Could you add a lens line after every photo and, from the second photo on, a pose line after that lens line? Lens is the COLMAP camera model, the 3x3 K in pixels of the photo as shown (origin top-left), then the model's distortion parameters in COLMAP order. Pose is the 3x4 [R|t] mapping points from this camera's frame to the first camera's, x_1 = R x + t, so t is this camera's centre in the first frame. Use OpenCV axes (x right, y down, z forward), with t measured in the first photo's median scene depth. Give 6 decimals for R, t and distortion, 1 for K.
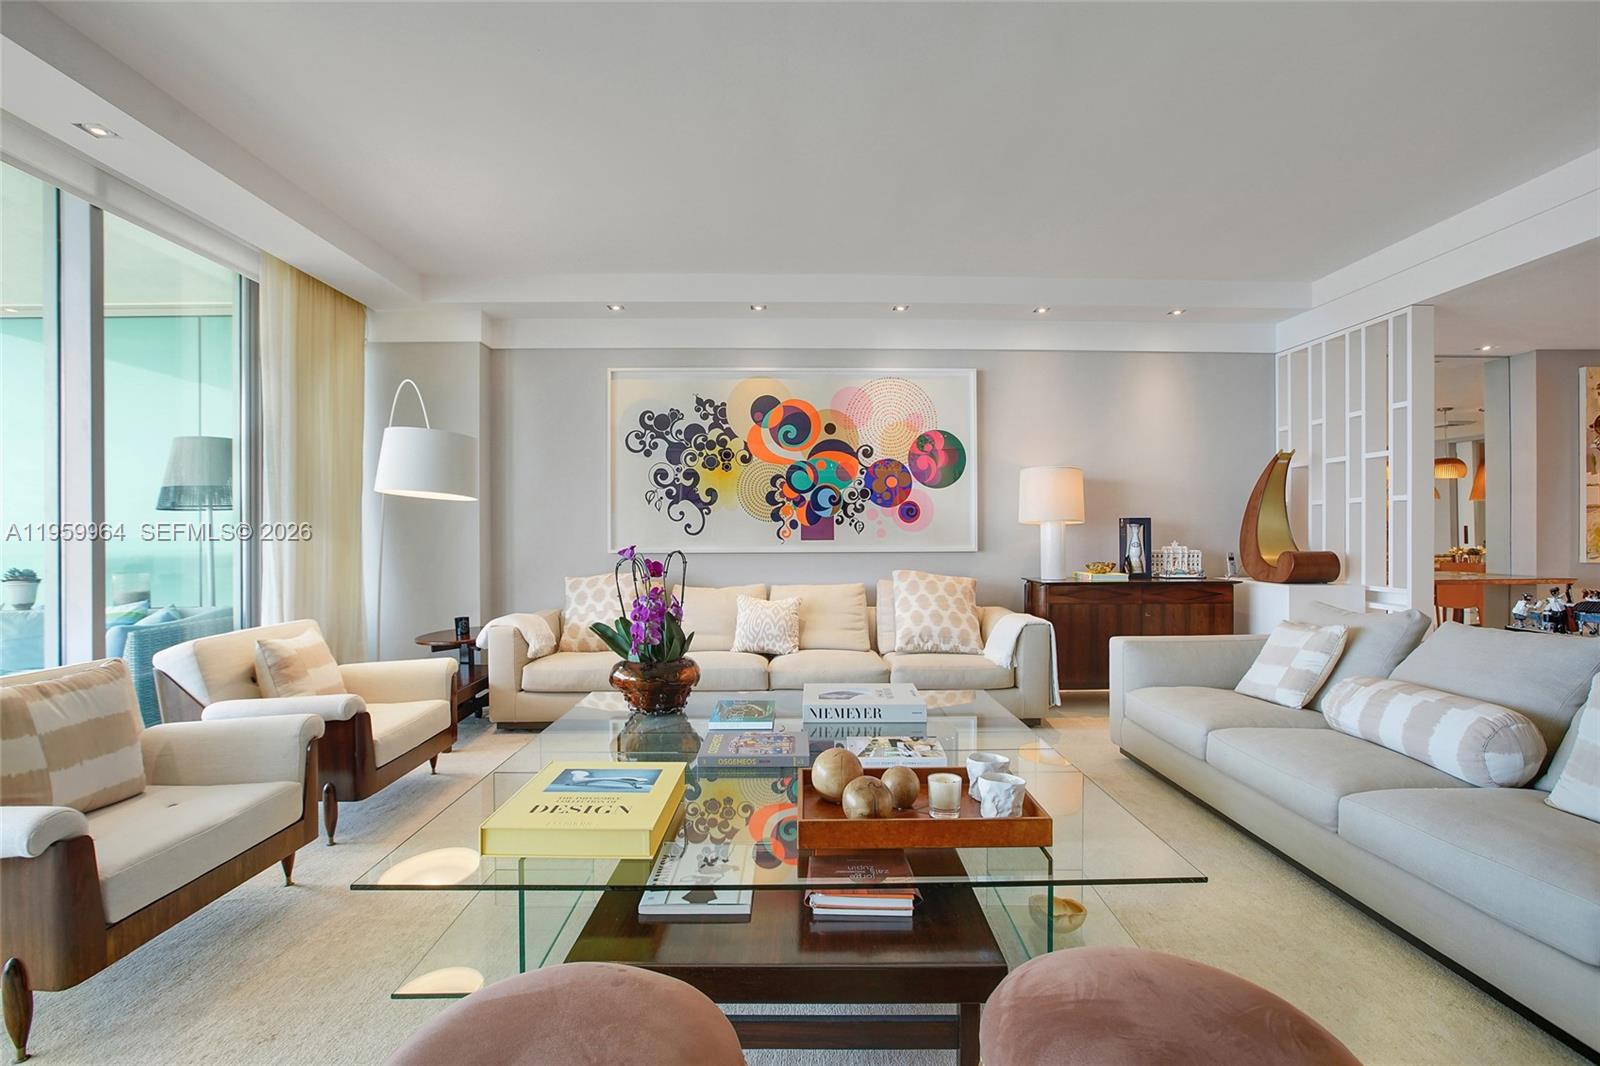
lens RADIAL K [[733.0, 0, 800.3], [0, 733.0, 531.8], [0, 0, 1]] dist [-0.015392, 0.001071]
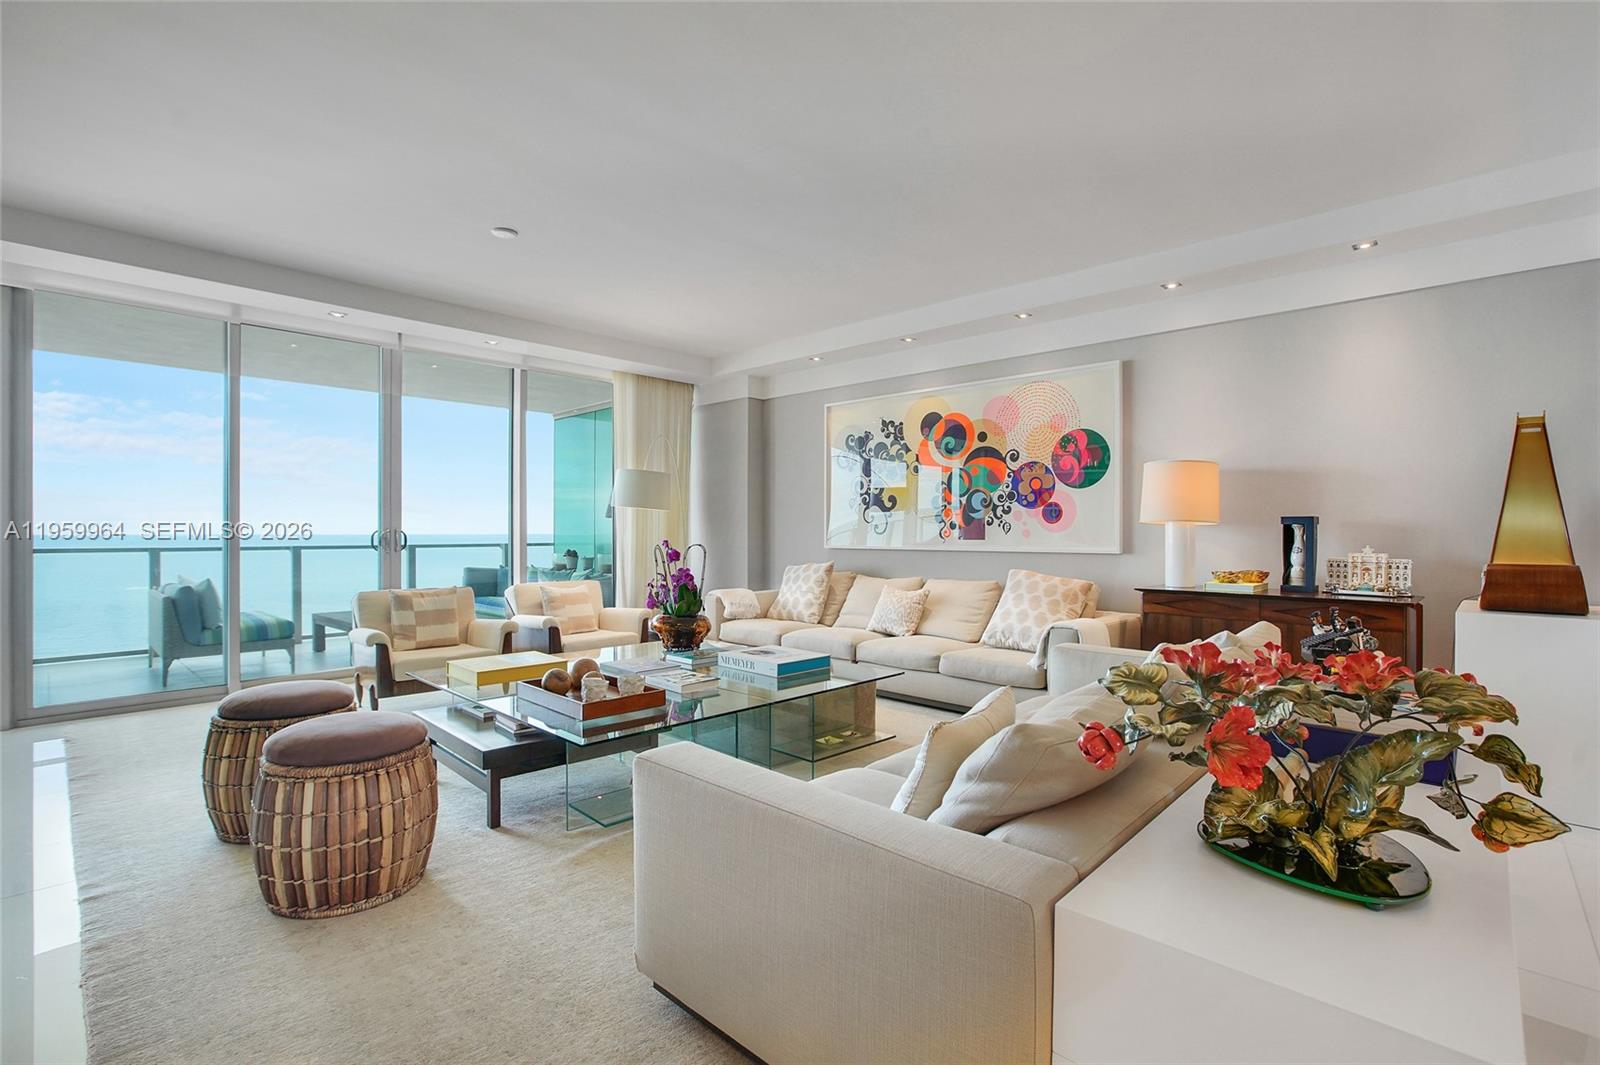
lens RADIAL K [[733.0, 0, 792.4], [0, 733.0, 530.8], [0, 0, 1]] dist [-0.015392, 0.001071]
pose [[0.714430, 0.003925, -0.699696, 0.595893], [-0.003009, 0.999992, 0.002538, -0.004191], [0.699700, 0.000293, 0.714436, 0.034888]]
